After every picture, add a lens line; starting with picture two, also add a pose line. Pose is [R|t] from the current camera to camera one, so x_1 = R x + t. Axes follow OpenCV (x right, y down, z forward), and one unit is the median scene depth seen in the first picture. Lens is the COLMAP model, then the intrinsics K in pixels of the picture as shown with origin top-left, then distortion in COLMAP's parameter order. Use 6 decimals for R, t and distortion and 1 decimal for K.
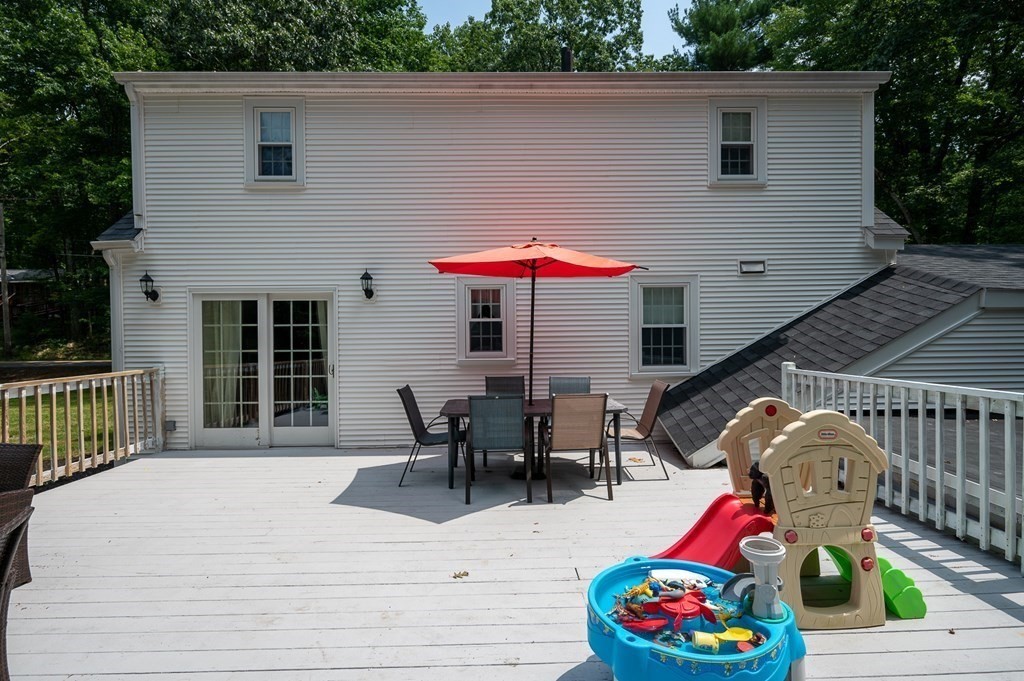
lens RADIAL K [[509.3, 0, 511.5], [0, 509.3, 342.8], [0, 0, 1]] dist [0.003113, 0.000176]
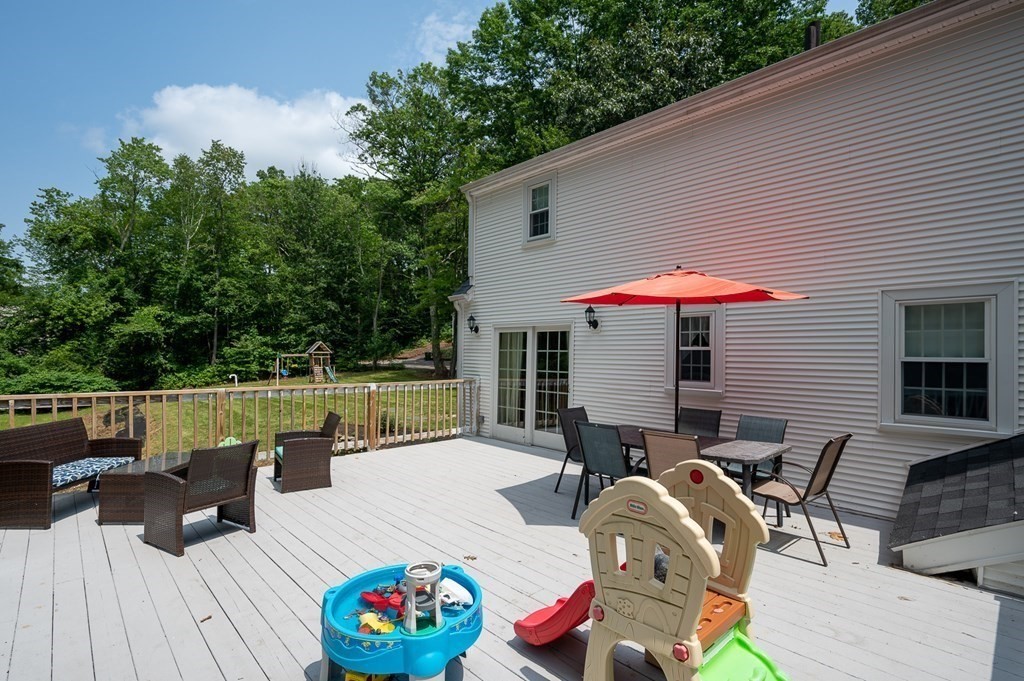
lens RADIAL K [[509.3, 0, 517.0], [0, 509.3, 341.4], [0, 0, 1]] dist [0.003113, 0.000176]
pose [[0.657031, 0.002557, -0.753859, 0.472607], [-0.027644, 0.999403, -0.020704, -0.030174], [0.753356, 0.034443, 0.656710, 0.119595]]
